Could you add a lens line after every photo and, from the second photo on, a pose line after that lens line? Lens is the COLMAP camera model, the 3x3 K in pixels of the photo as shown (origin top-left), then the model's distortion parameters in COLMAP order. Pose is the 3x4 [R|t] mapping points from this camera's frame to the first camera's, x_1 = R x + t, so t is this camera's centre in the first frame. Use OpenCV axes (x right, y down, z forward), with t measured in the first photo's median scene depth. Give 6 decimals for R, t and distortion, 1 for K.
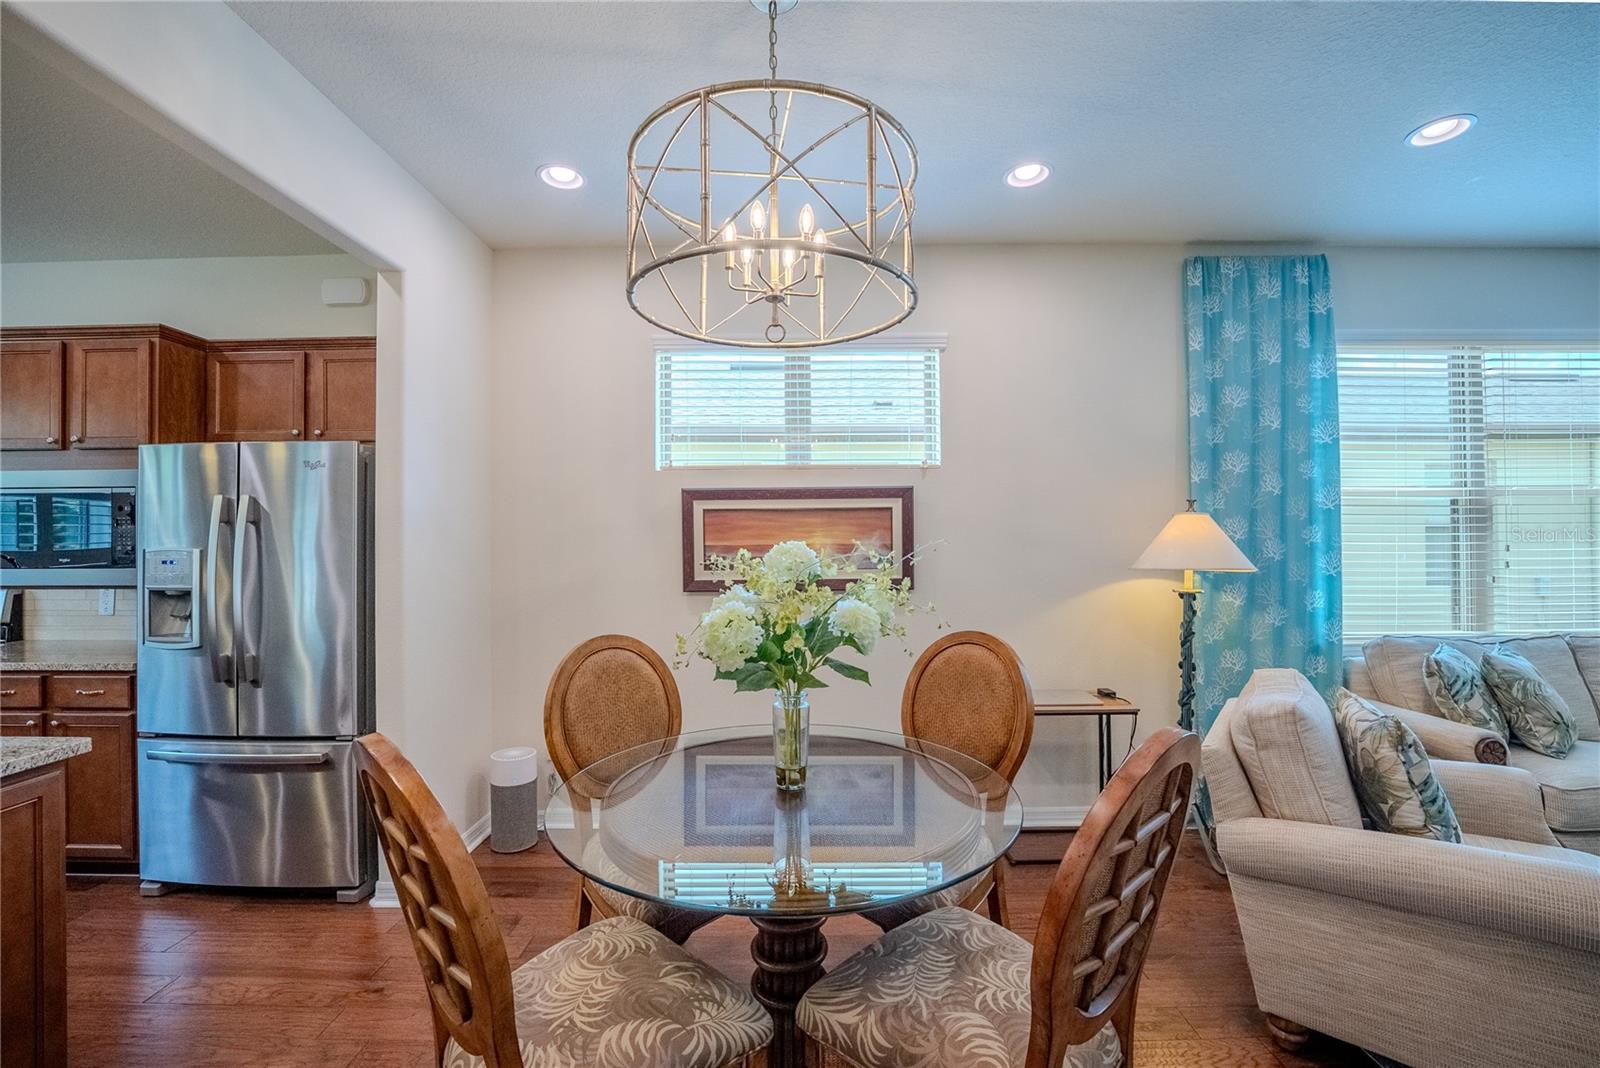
lens RADIAL K [[665.9, 0, 800.0], [0, 665.9, 534.0], [0, 0, 1]] dist [-0.023024, 0.000404]
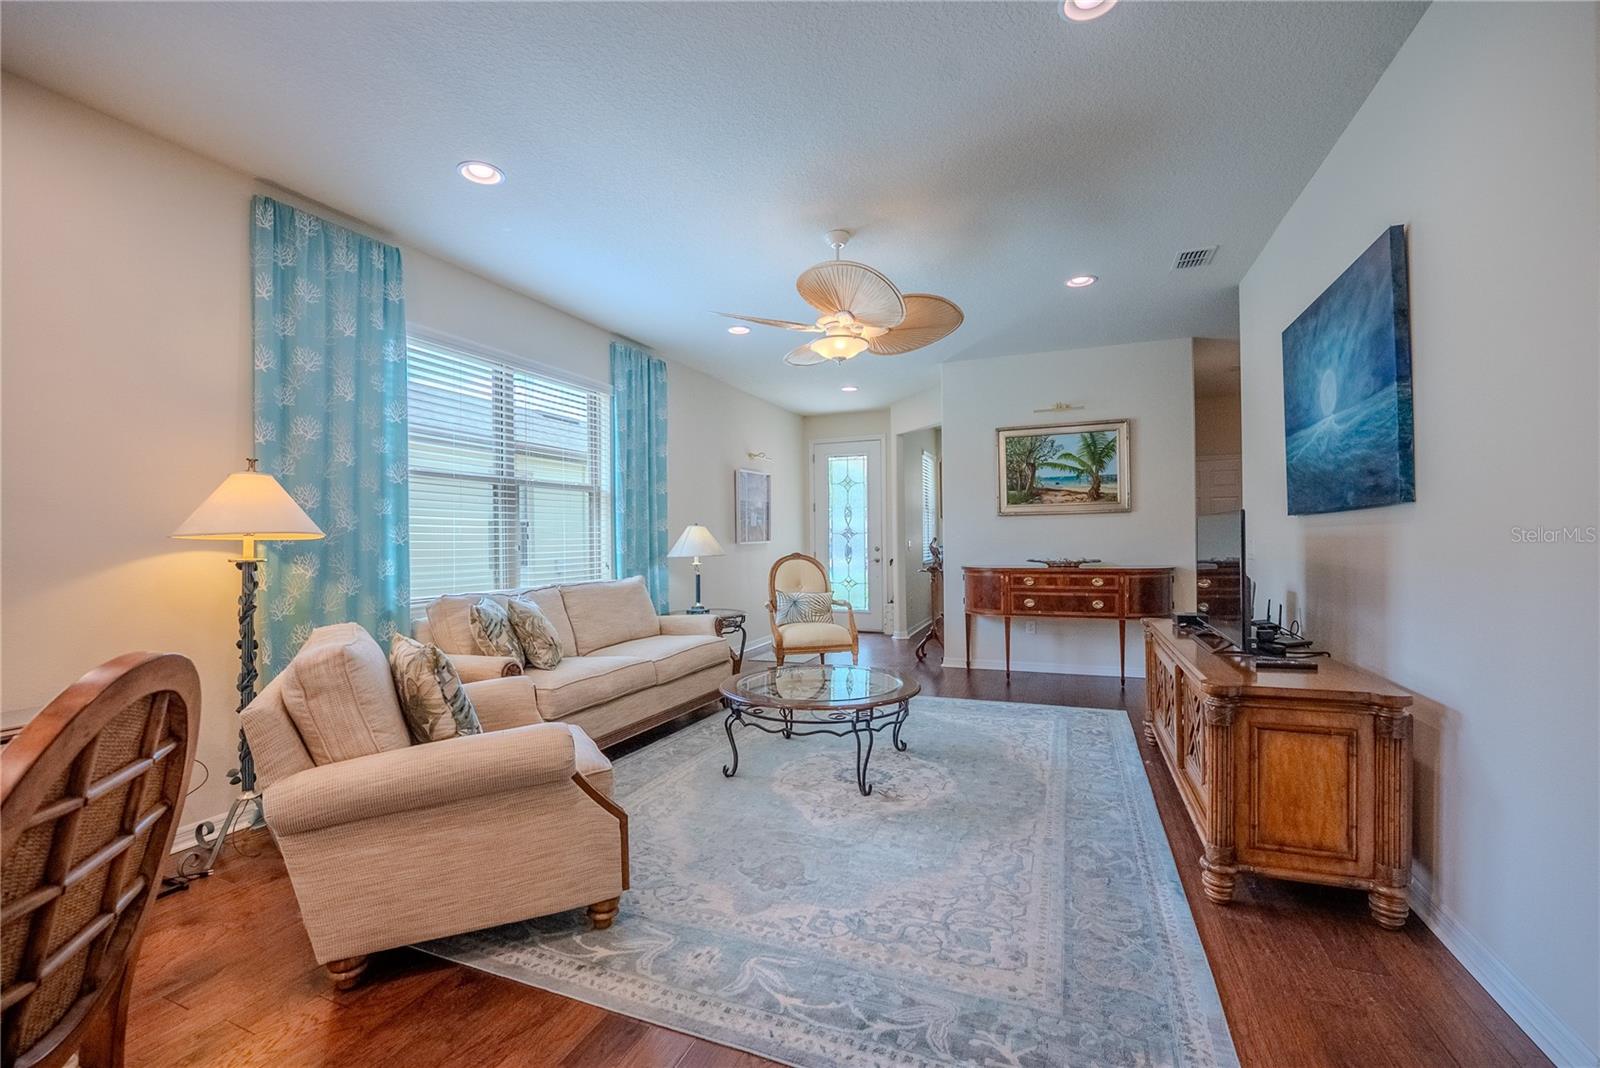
lens RADIAL K [[670.6, 0, 798.6], [0, 670.6, 539.9], [0, 0, 1]] dist [-0.033474, 0.004203]
pose [[0.375084, -0.000611, 0.926990, 0.045857], [0.002898, 0.999996, -0.000513, 0.061393], [-0.926986, 0.002878, 0.375084, -0.021250]]
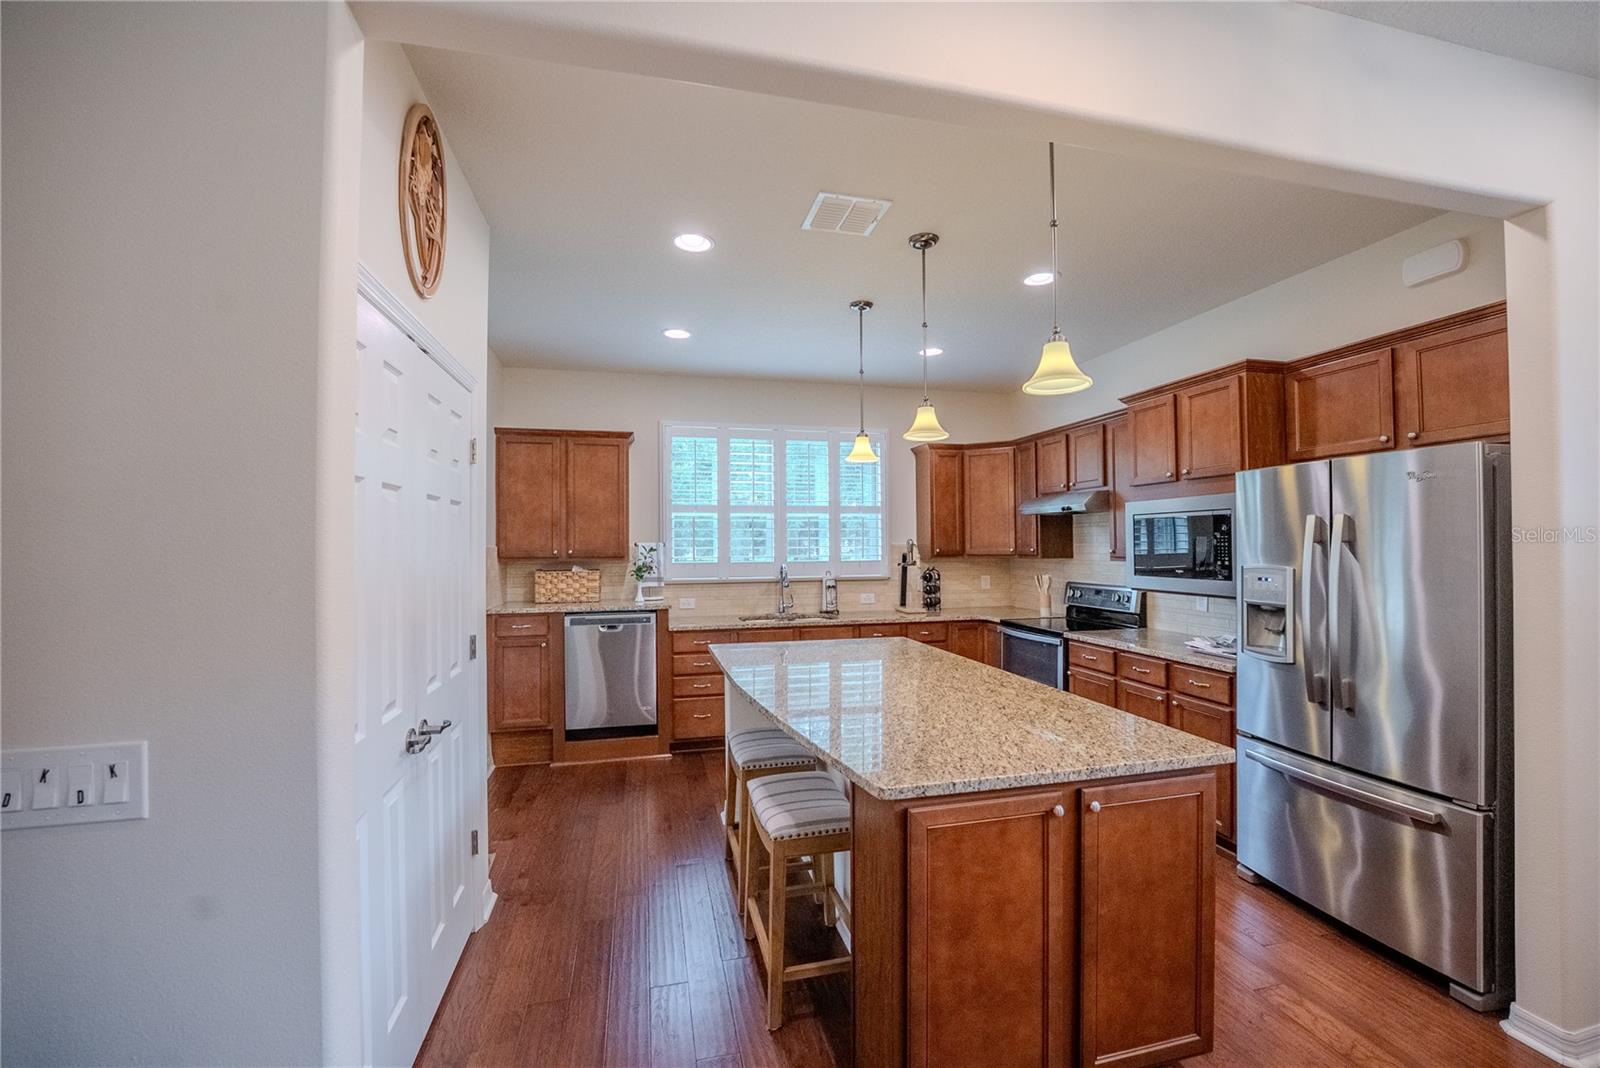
lens RADIAL K [[660.8, 0, 800.0], [0, 660.8, 534.0], [0, 0, 1]] dist [-0.017229, 0.000067]
pose [[0.238406, -0.010800, -0.971106, -0.089404], [0.013379, 0.999880, -0.007835, -0.027837], [0.971074, -0.011125, 0.238521, 0.002941]]
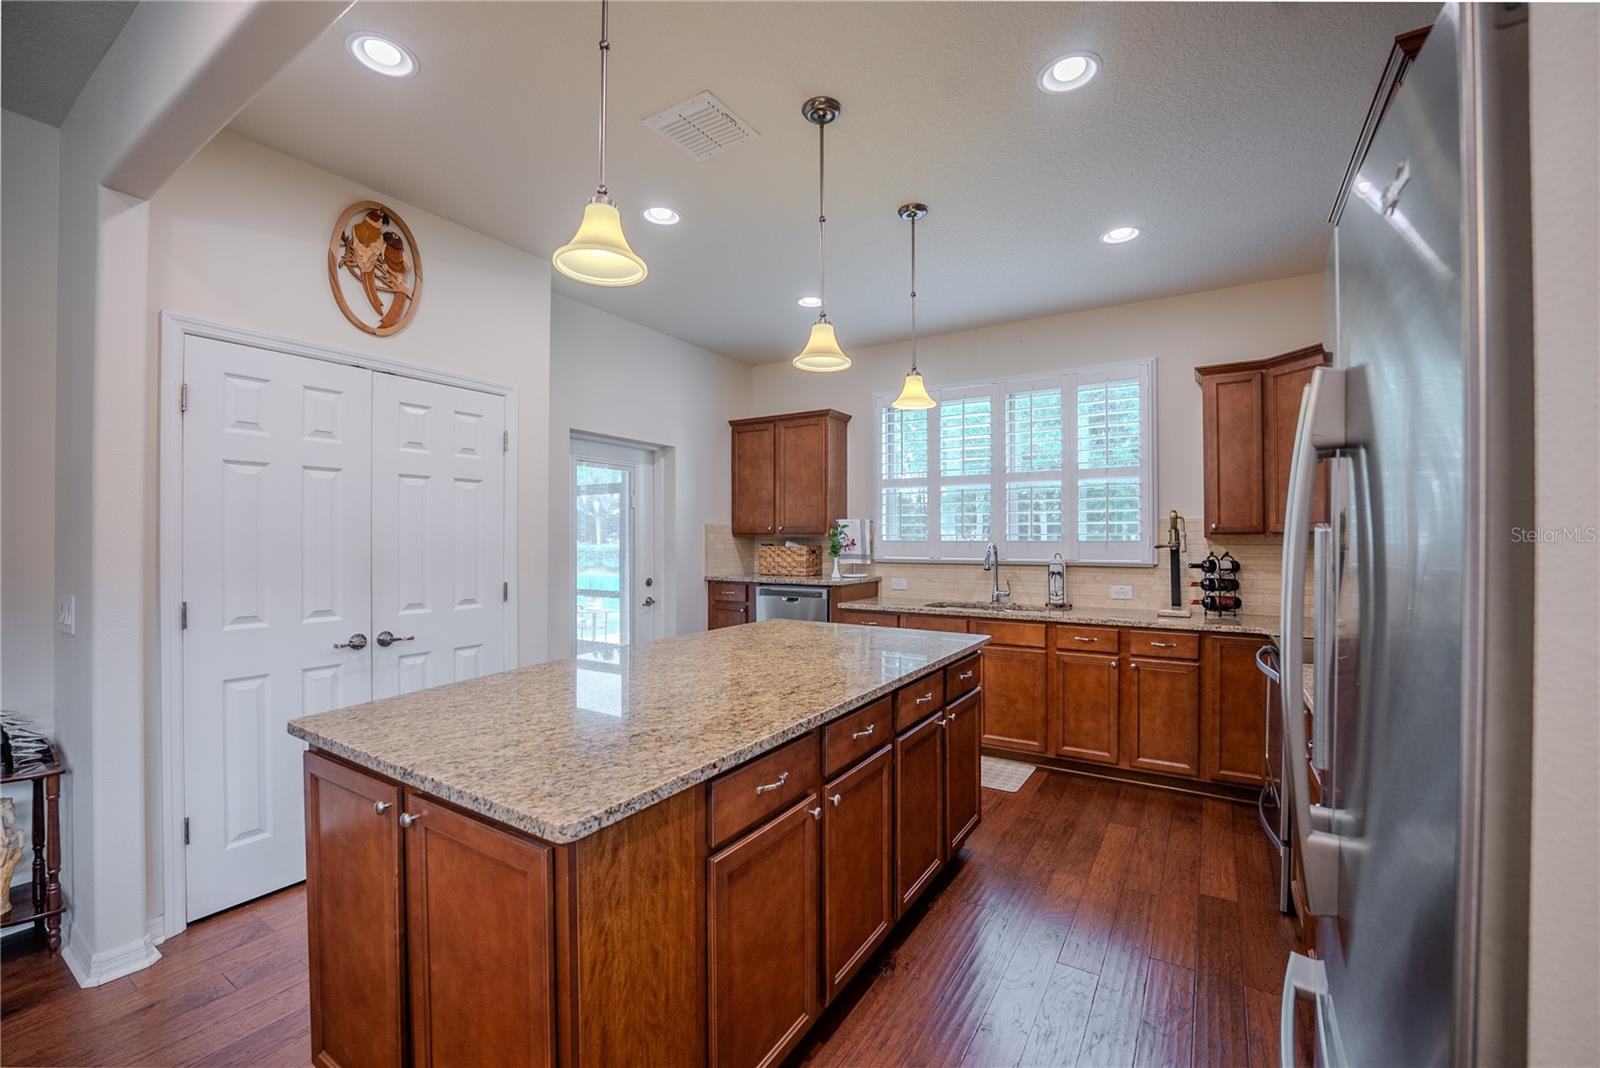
lens RADIAL K [[656.0, 0, 800.4], [0, 656.0, 536.5], [0, 0, 1]] dist [-0.023413, -0.000076]
pose [[-0.528618, 0.003862, -0.848851, -0.351753], [0.011185, 0.999935, -0.002416, 0.022825], [0.848786, -0.010771, -0.528627, 0.805501]]
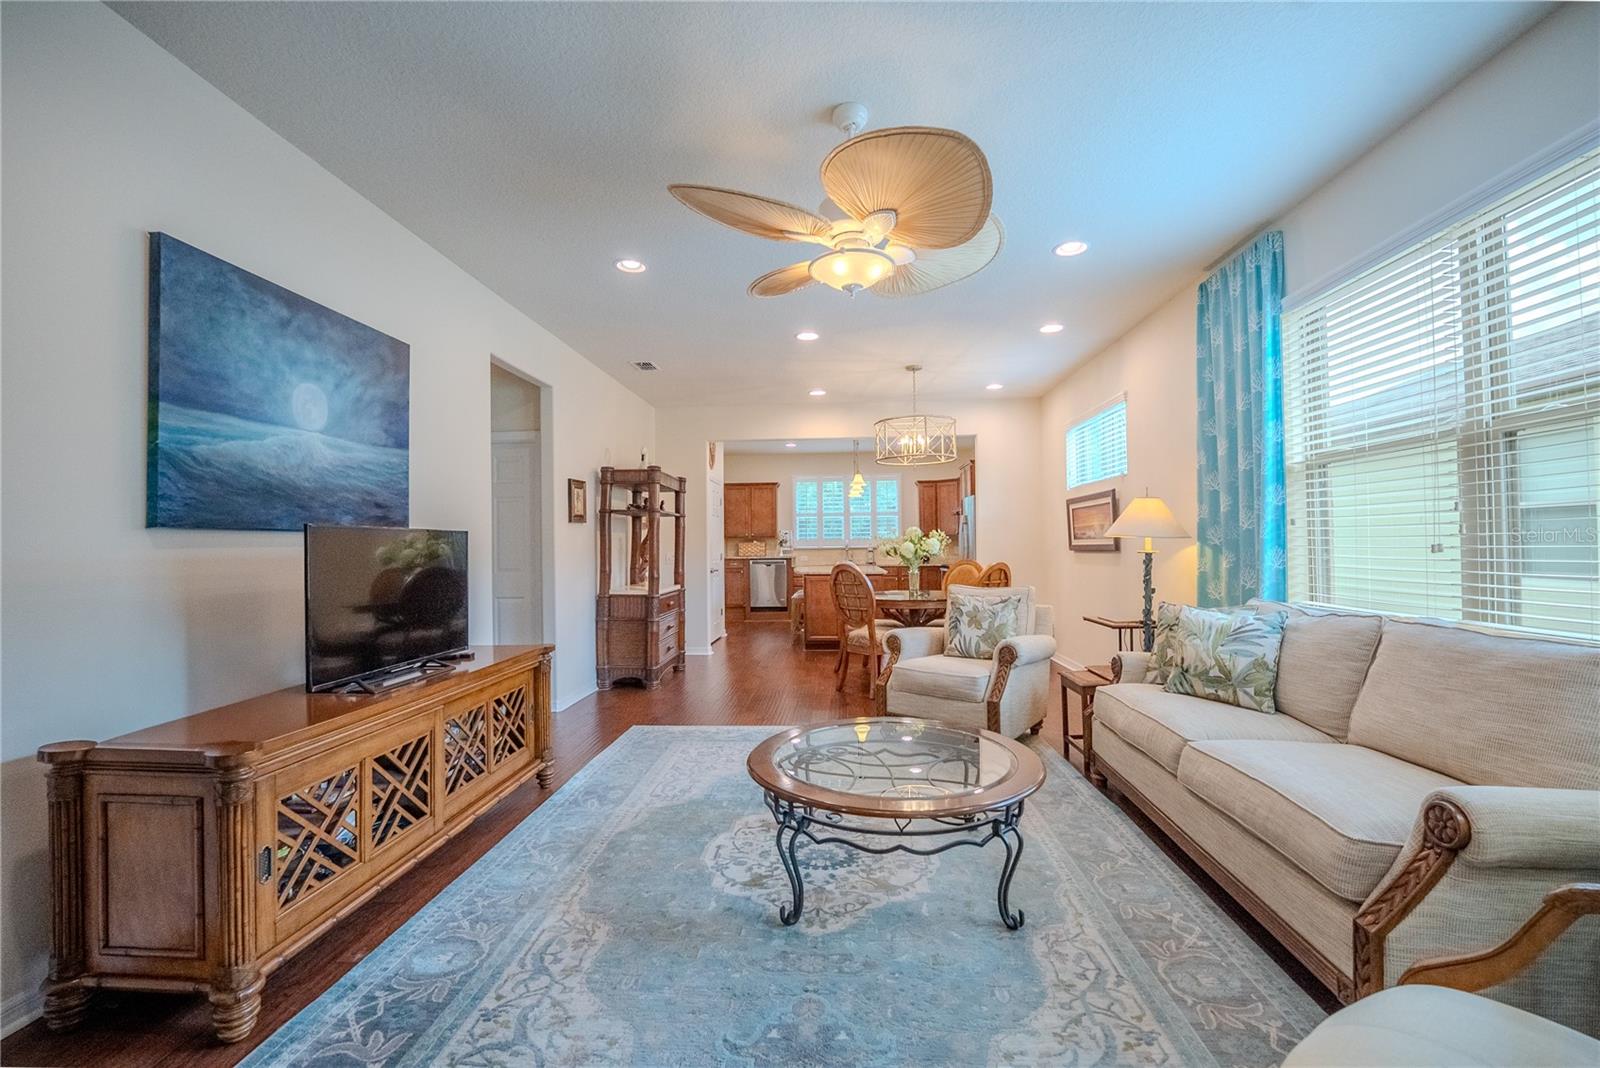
lens RADIAL K [[665.9, 0, 800.0], [0, 665.9, 534.0], [0, 0, 1]] dist [-0.023024, 0.000404]
pose [[-0.059074, -0.012651, -0.998173, 2.044620], [0.020840, 0.999686, -0.013904, 0.052634], [0.998036, -0.021623, -0.058792, 0.343064]]
